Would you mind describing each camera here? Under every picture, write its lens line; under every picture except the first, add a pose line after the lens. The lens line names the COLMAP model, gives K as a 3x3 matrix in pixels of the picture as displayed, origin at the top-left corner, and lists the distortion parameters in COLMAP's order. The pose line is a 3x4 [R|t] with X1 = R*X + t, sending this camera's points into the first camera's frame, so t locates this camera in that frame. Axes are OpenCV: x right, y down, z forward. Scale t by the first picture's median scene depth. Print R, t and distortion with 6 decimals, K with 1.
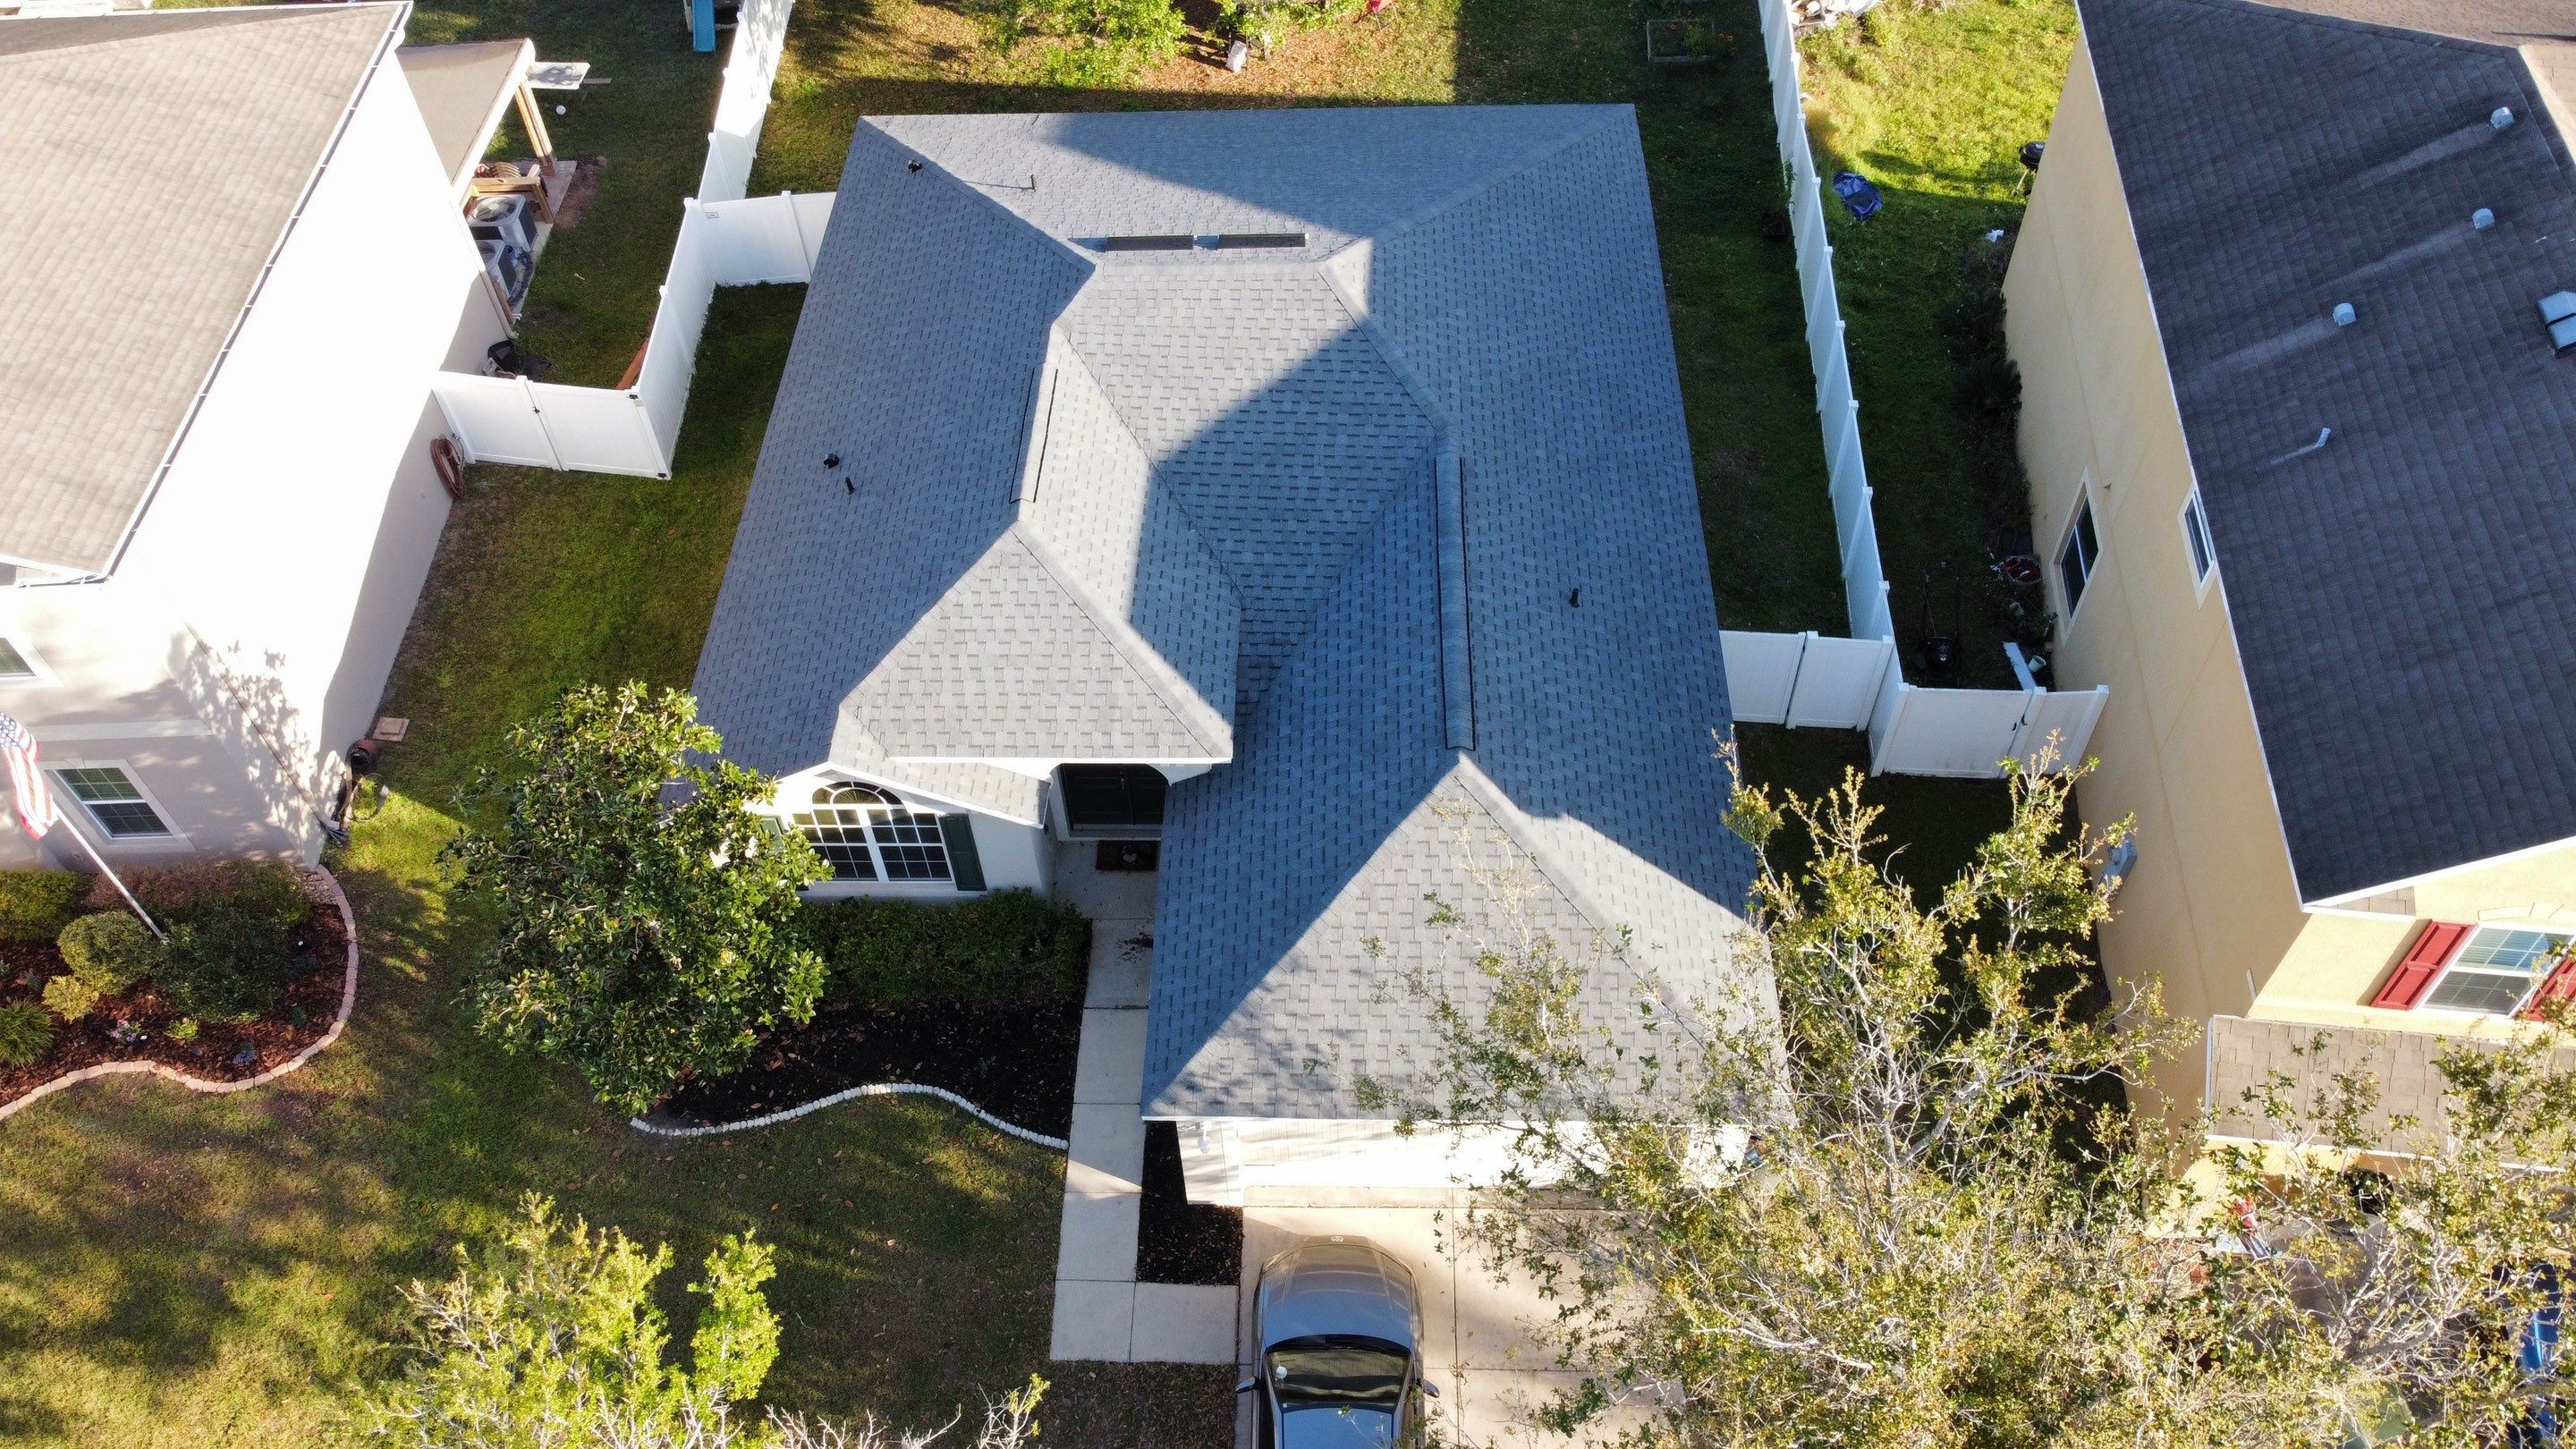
lens RADIAL K [[1974.9, 0, 1257.0], [0, 1974.9, 675.3], [0, 0, 1]] dist [-0.003923, -0.004835]
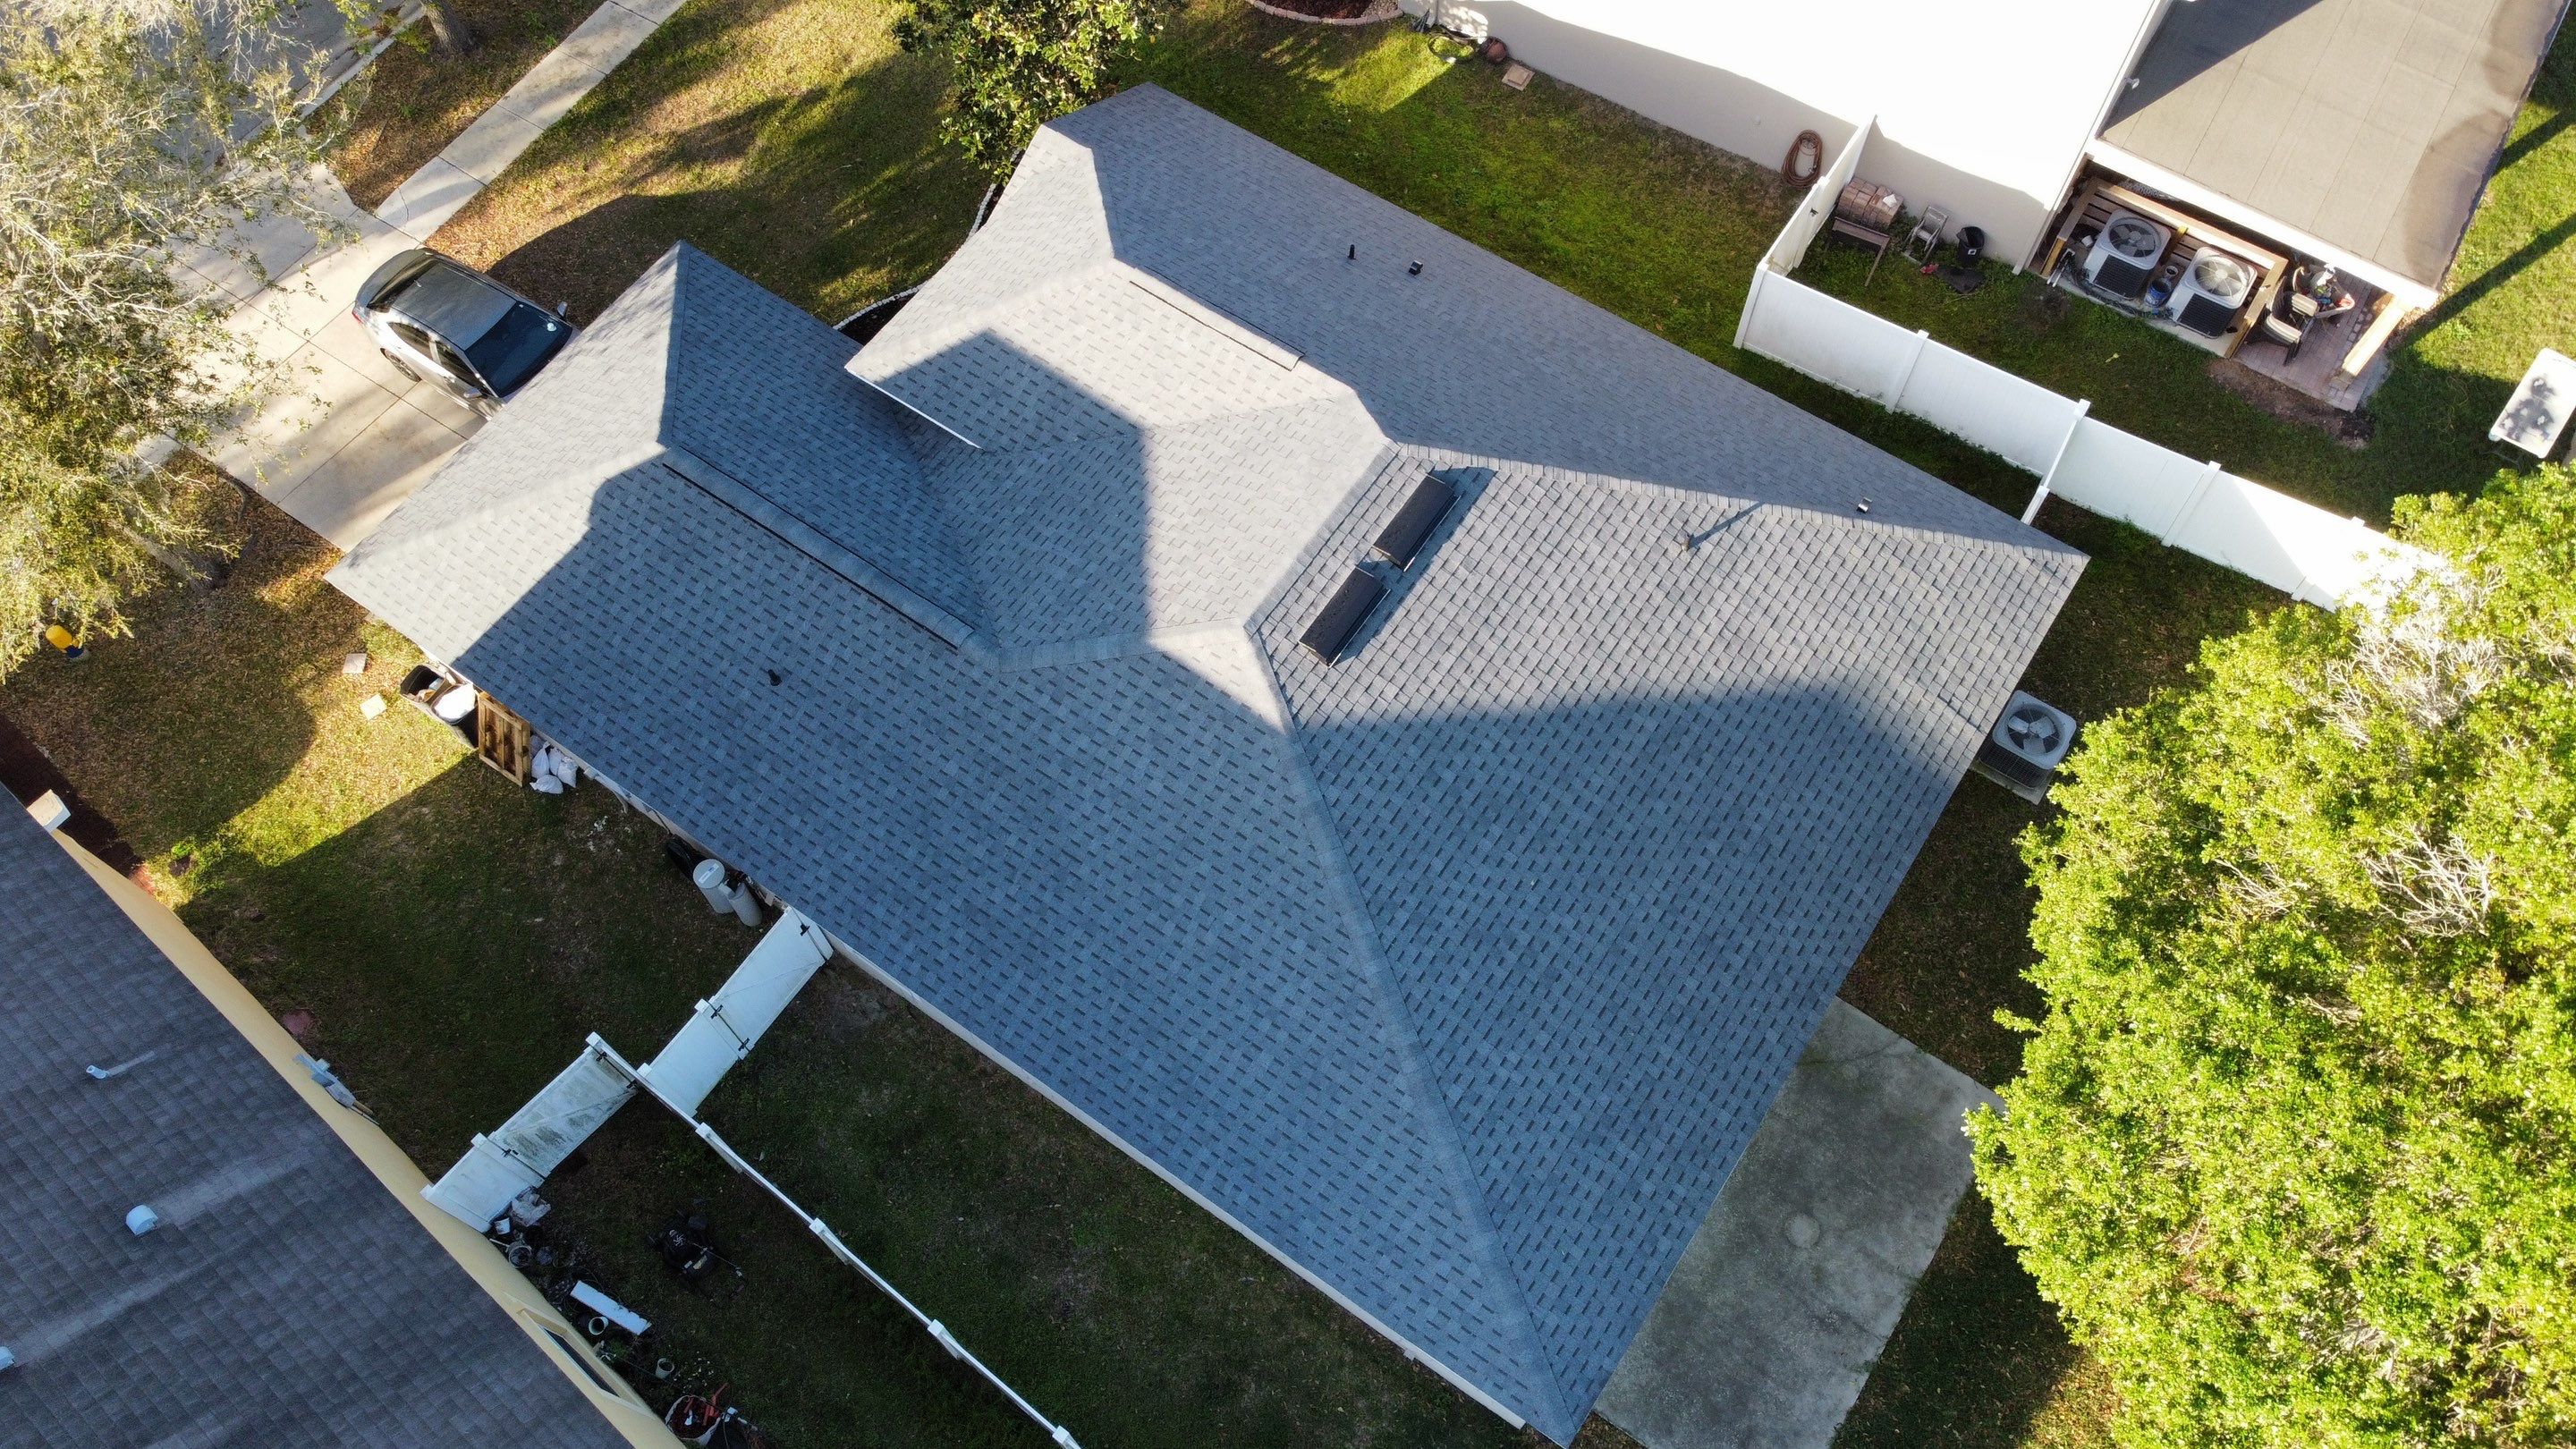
lens RADIAL K [[1965.8, 0, 1247.1], [0, 1965.8, 686.7], [0, 0, 1]] dist [0.002660, -0.010354]
pose [[-0.542441, 0.767550, -0.341504, 0.365123], [-0.597199, -0.066403, 0.799340, -0.950108], [0.590856, 0.637540, 0.494400, 0.647776]]
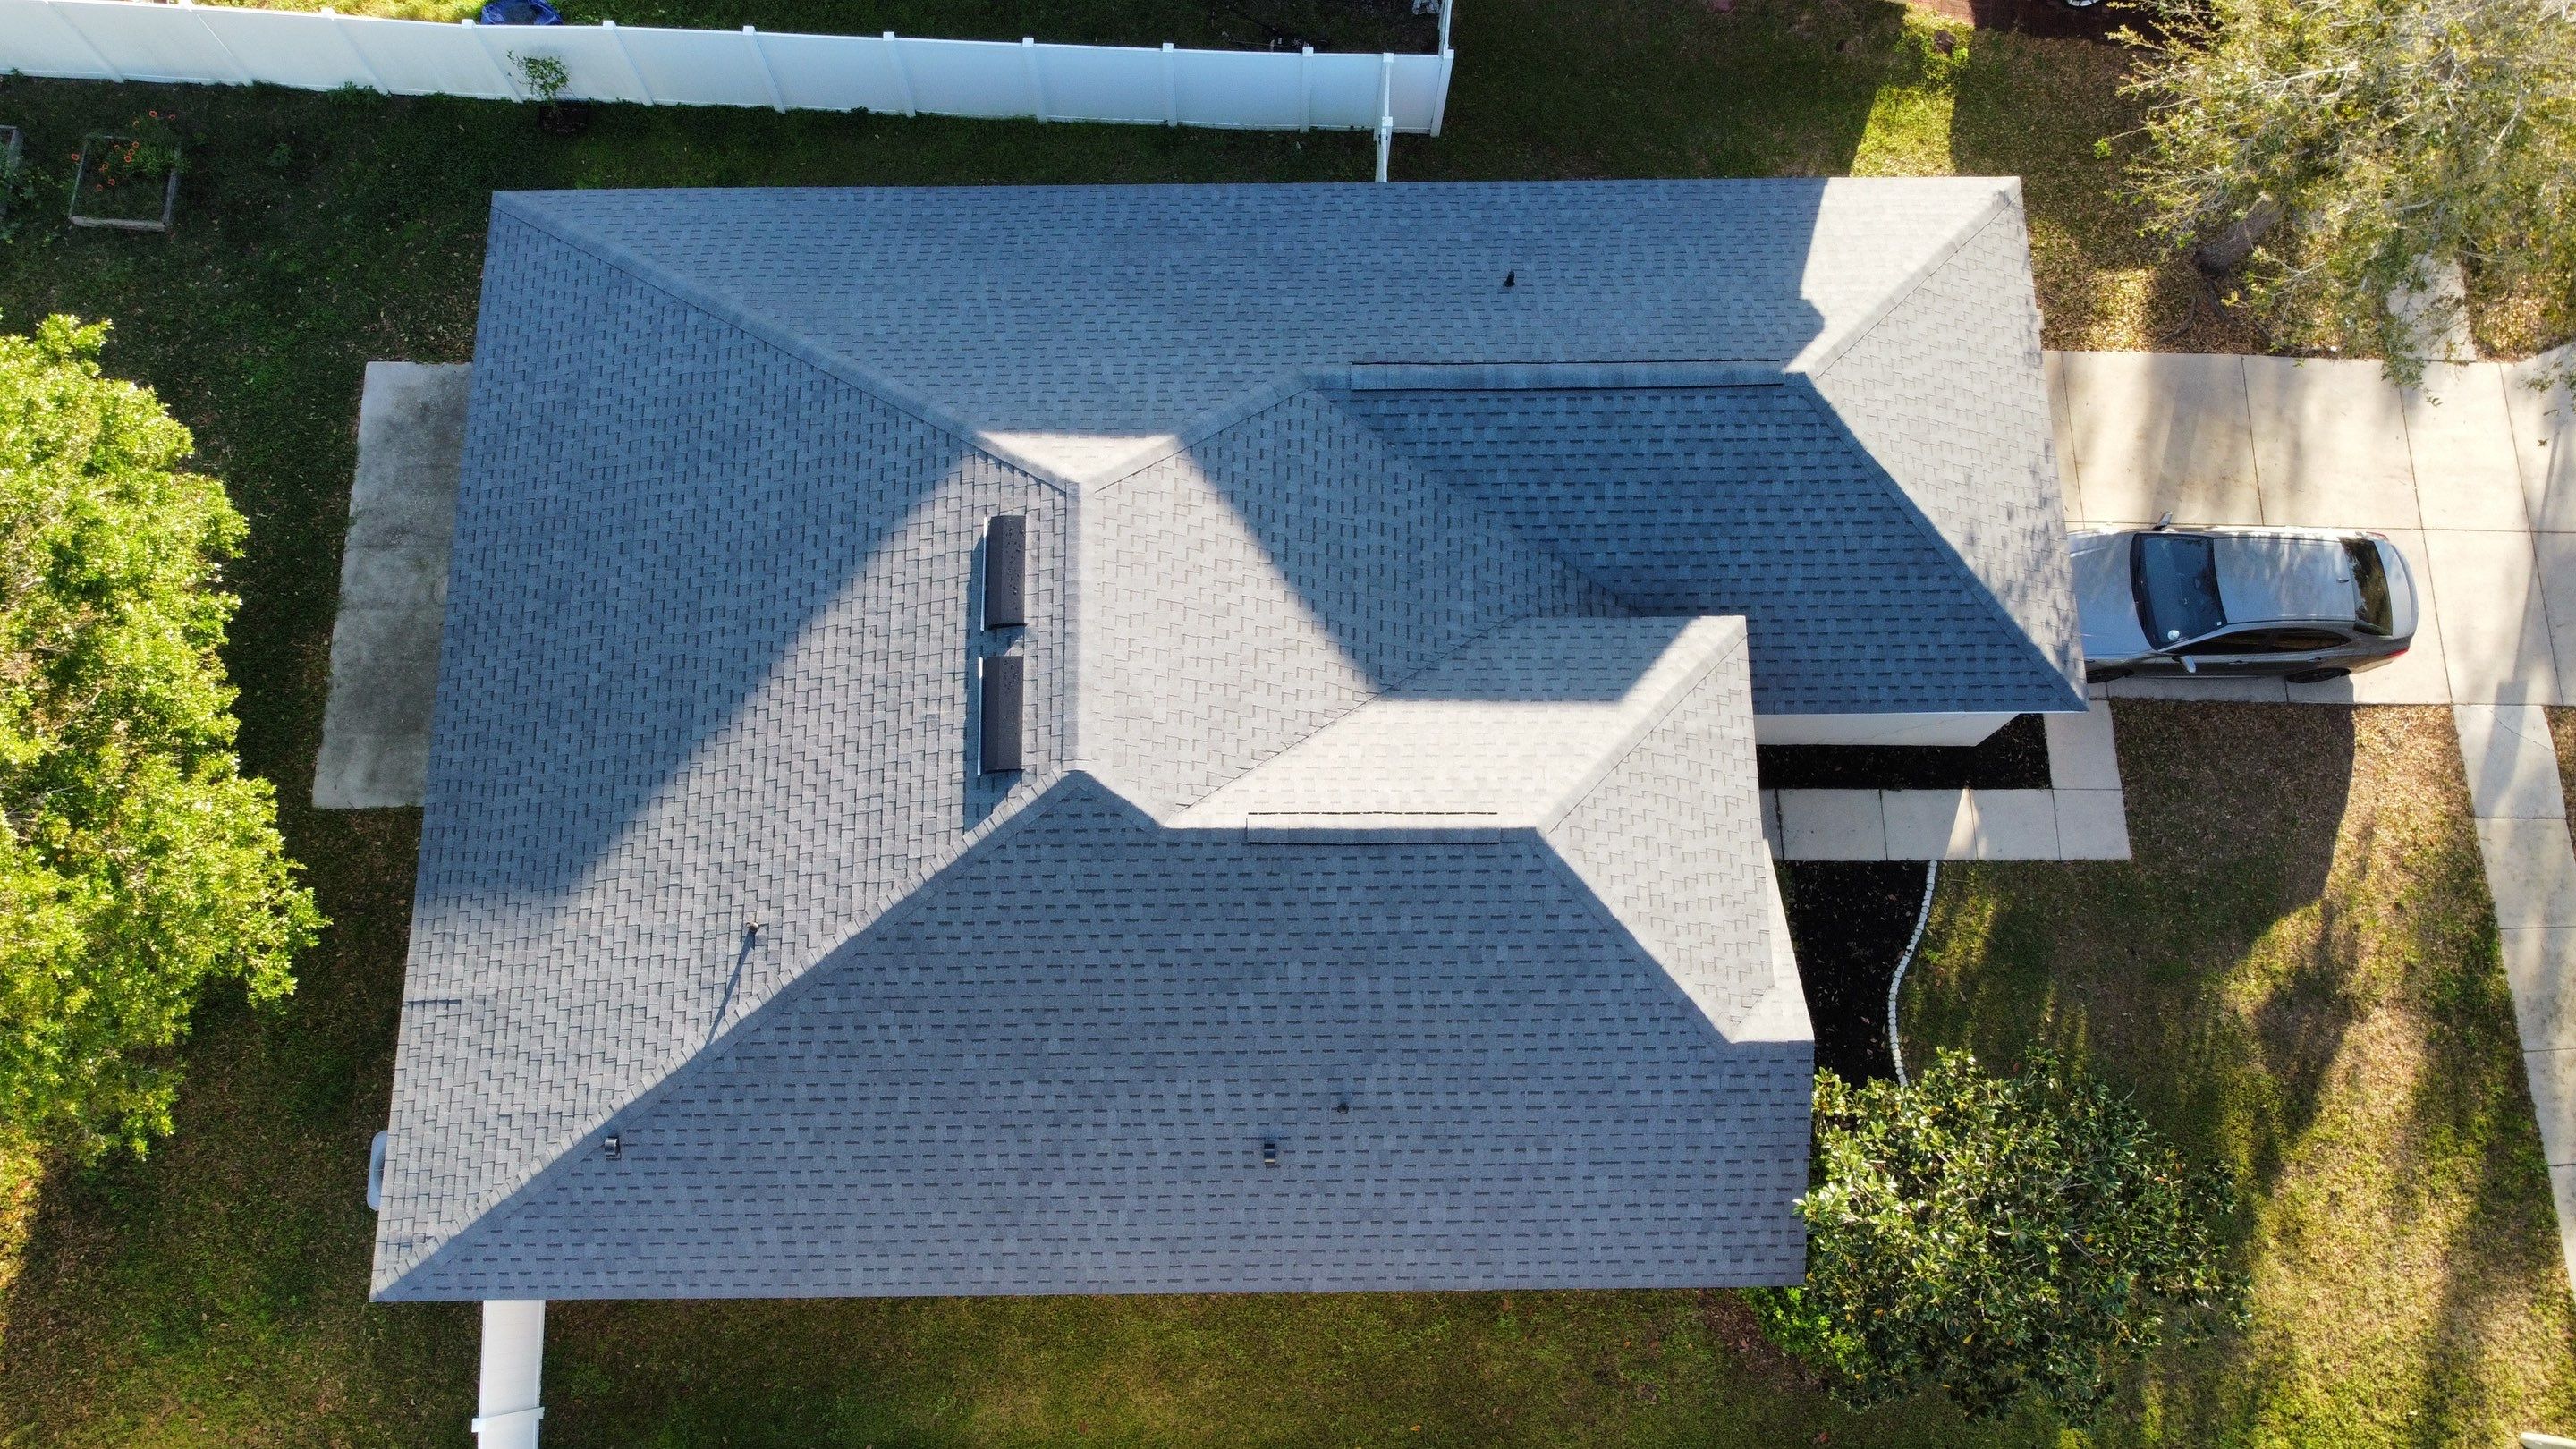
lens RADIAL K [[1992.9, 0, 1252.7], [0, 1992.9, 681.0], [0, 0, 1]] dist [-0.002461, -0.003537]
pose [[-0.046019, -0.943531, 0.328071, -0.323358], [0.753622, 0.182779, 0.631384, -0.689064], [-0.655696, 0.276297, 0.702654, 0.455902]]
